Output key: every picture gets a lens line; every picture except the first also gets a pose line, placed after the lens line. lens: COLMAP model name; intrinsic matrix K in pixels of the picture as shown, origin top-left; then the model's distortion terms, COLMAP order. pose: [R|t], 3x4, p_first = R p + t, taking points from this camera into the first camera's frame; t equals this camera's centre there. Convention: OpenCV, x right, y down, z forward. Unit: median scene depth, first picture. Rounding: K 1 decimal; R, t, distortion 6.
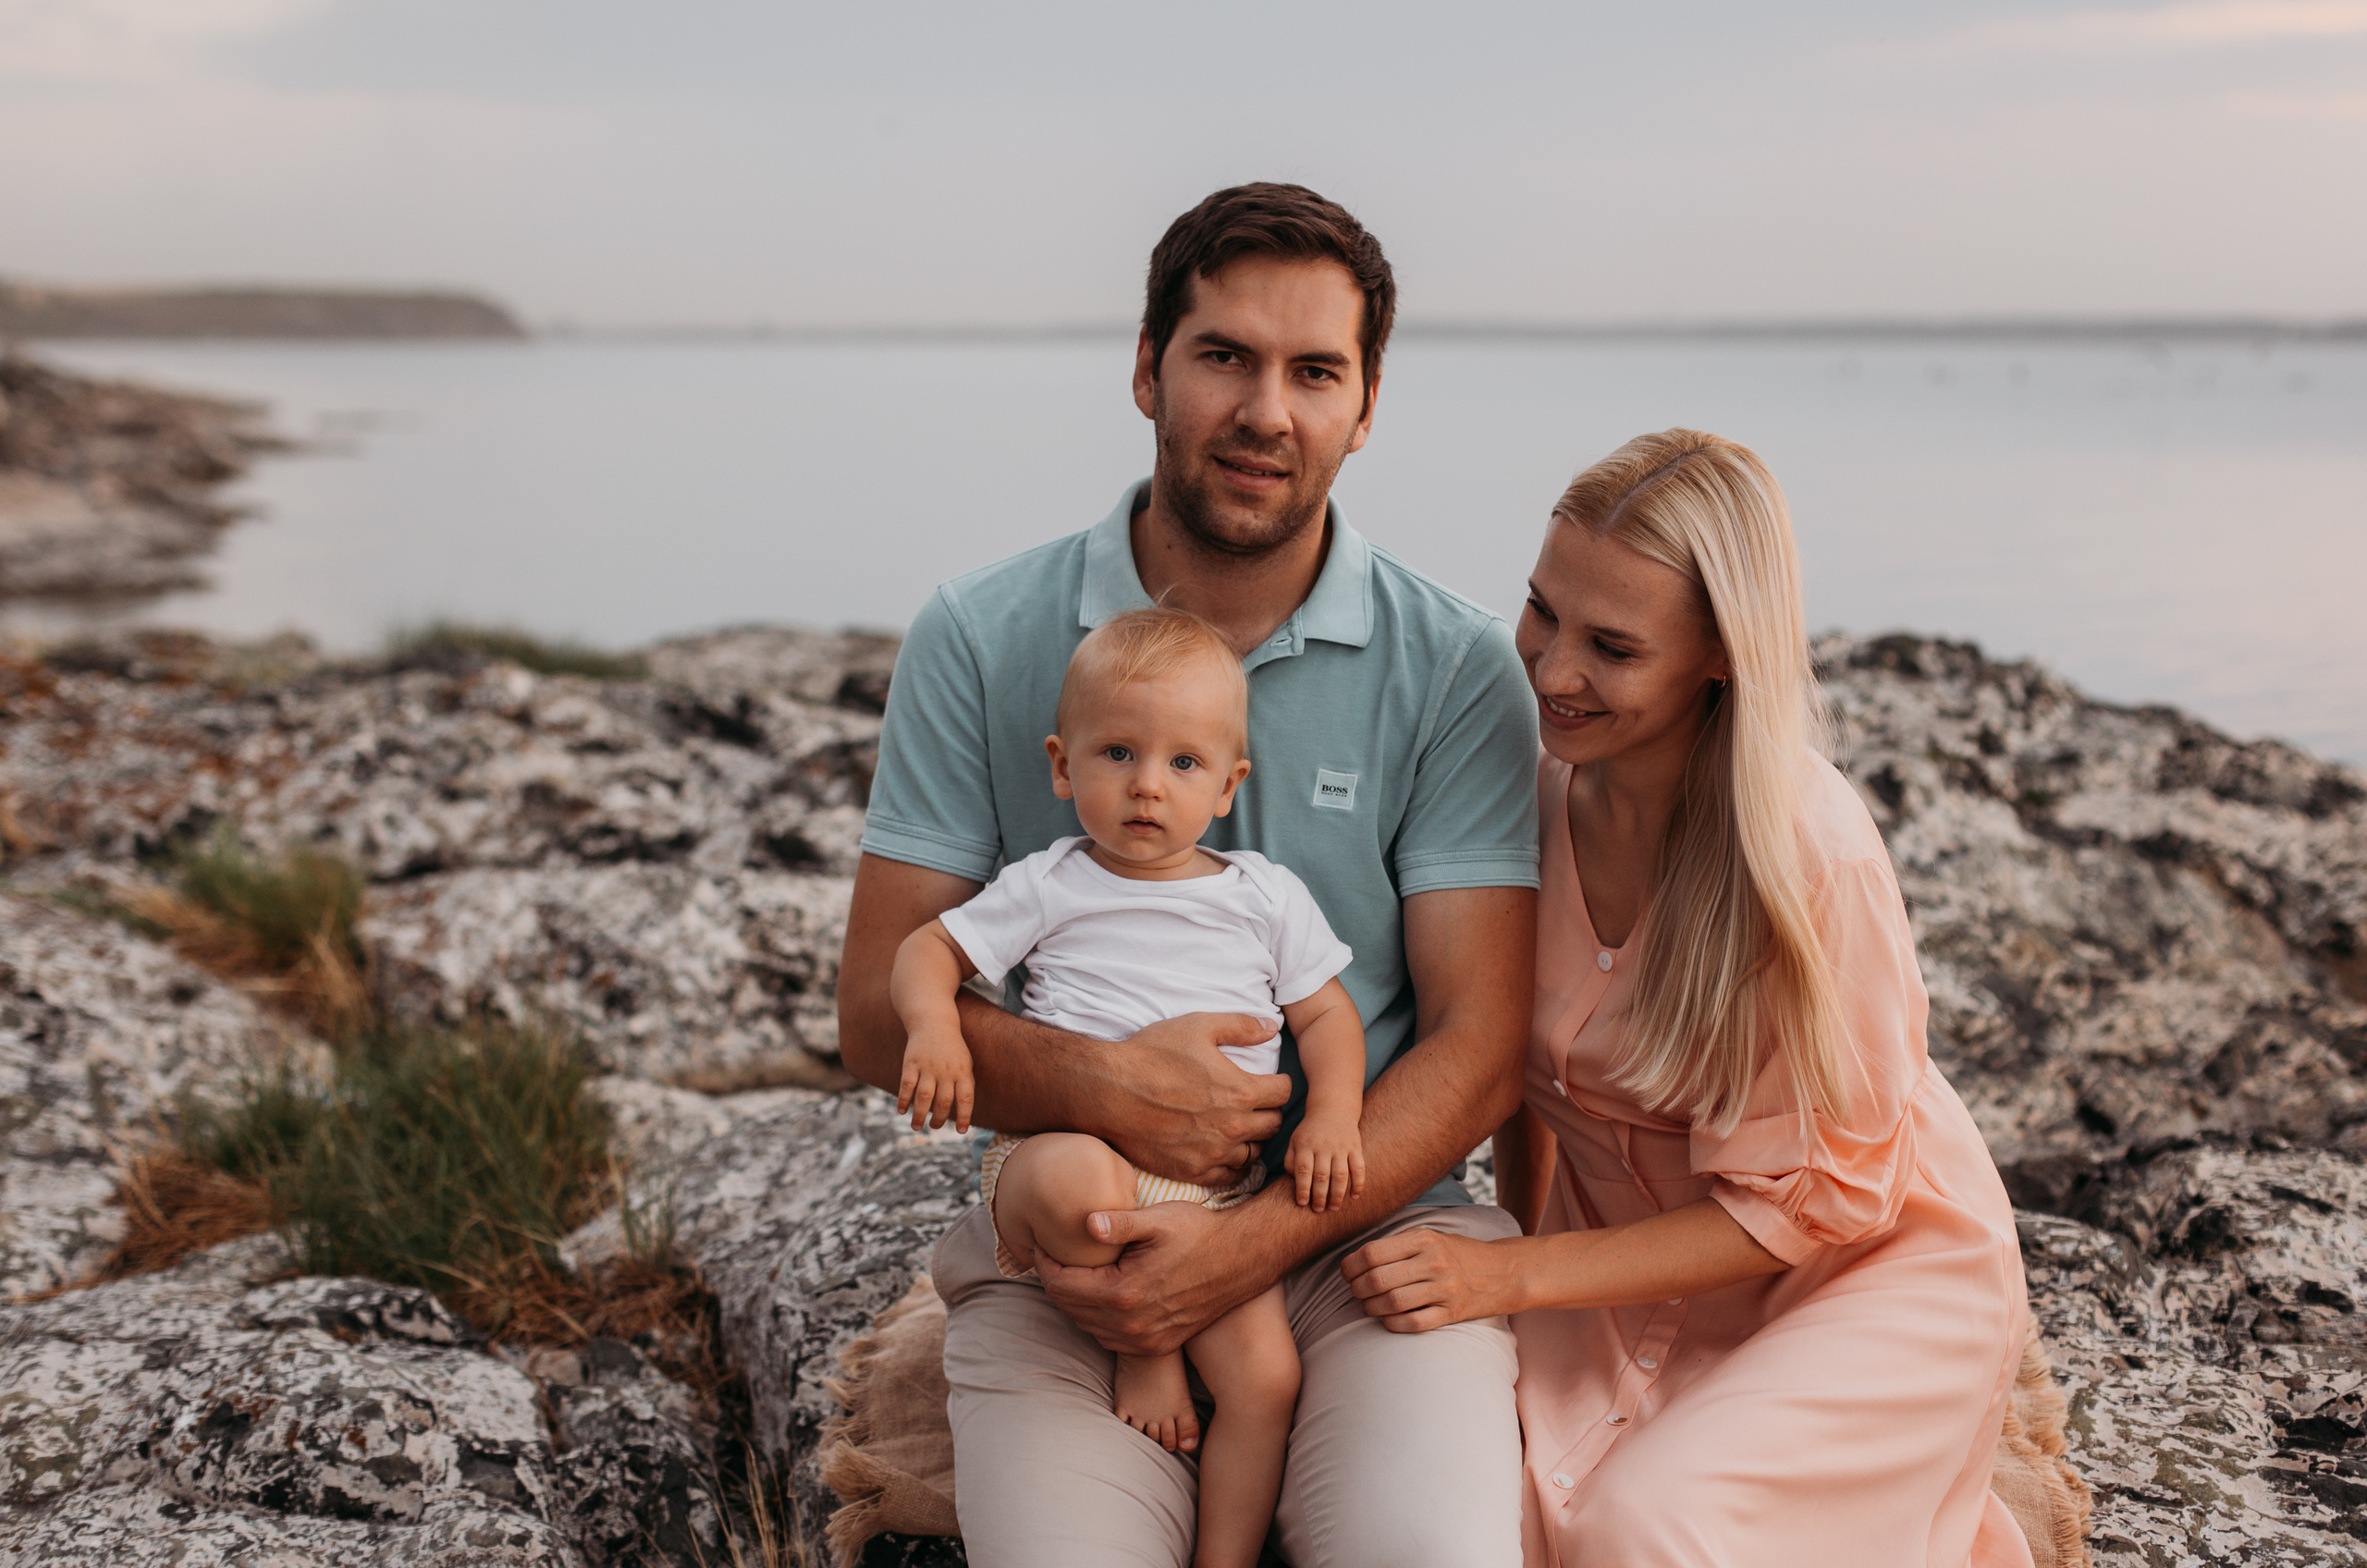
lens RADIAL K [[4374.8, 0, 1183.5], [0, 4374.8, 784.0], [0, 0, 1]] dist [0.001088, -0.092883]
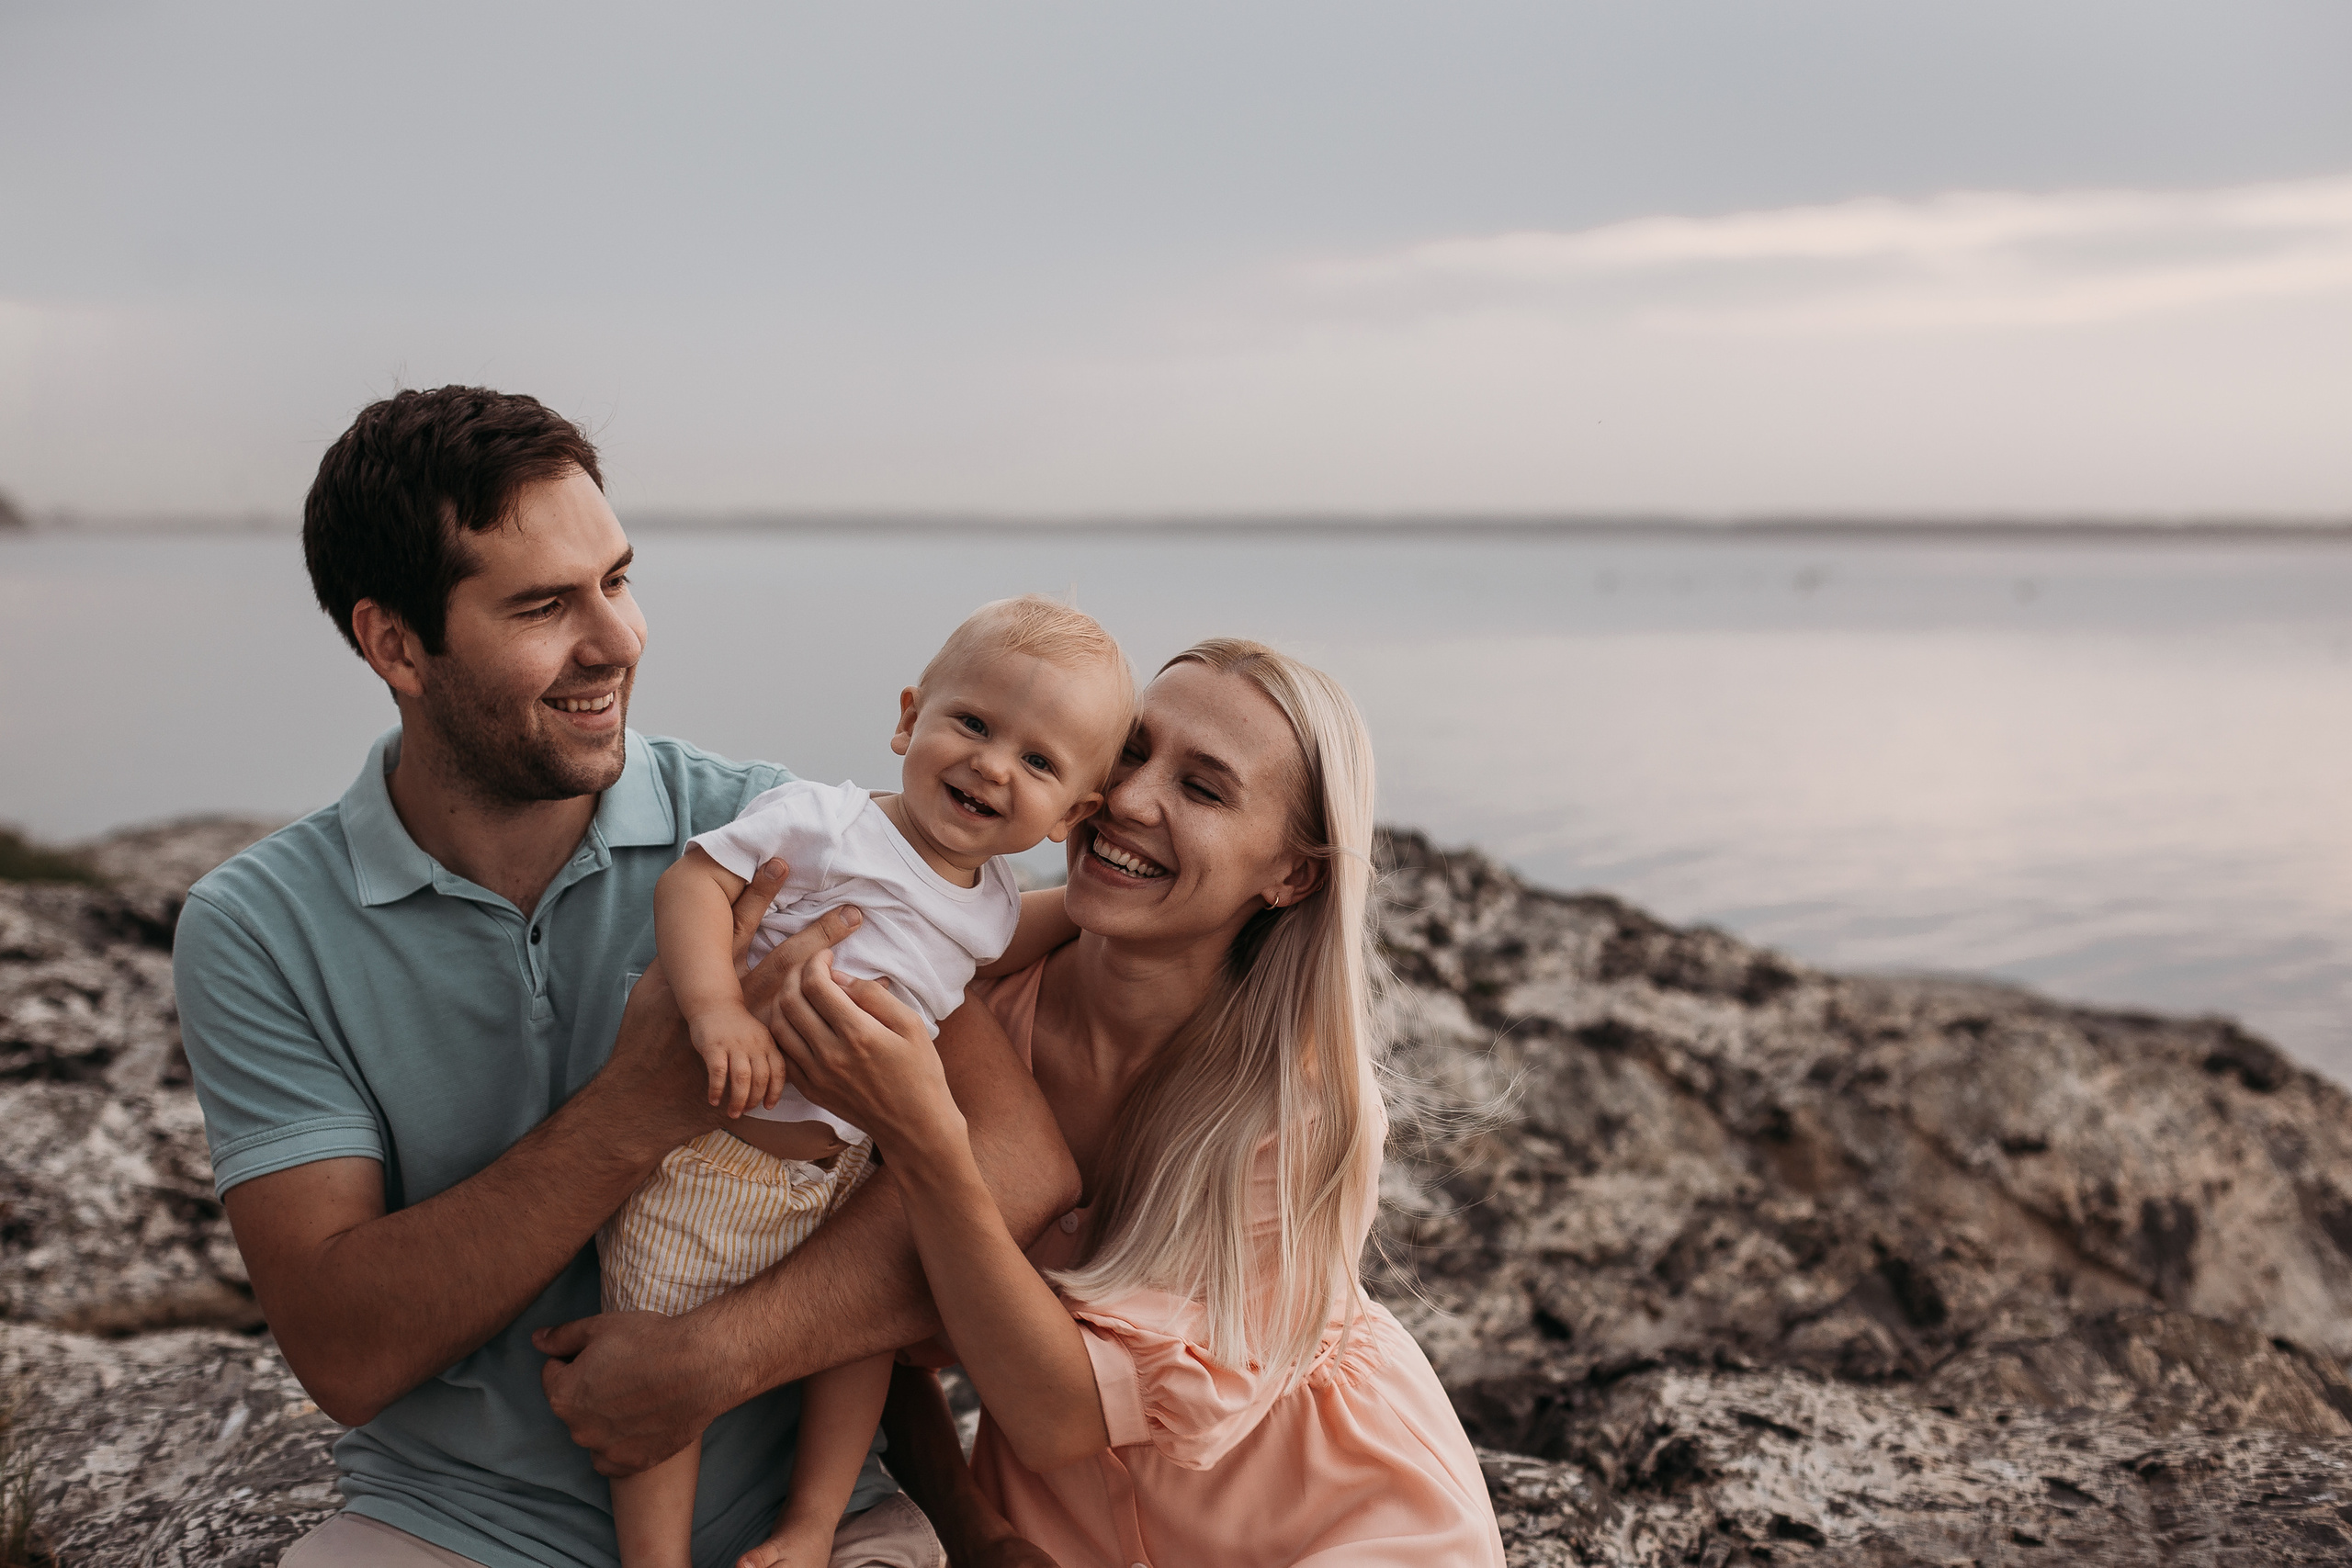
lens RADIAL K [[3398.3, 0, 1172.7], [0, 3398.3, 746.1], [0, 0, 1]] dist [0.008185, -0.005154]
pose [[0.993111, -0.003420, 0.117124, 0.032683], [0.007496, 0.999381, -0.034379, -0.027966], [-0.116934, 0.035021, 0.992522, 0.235153]]
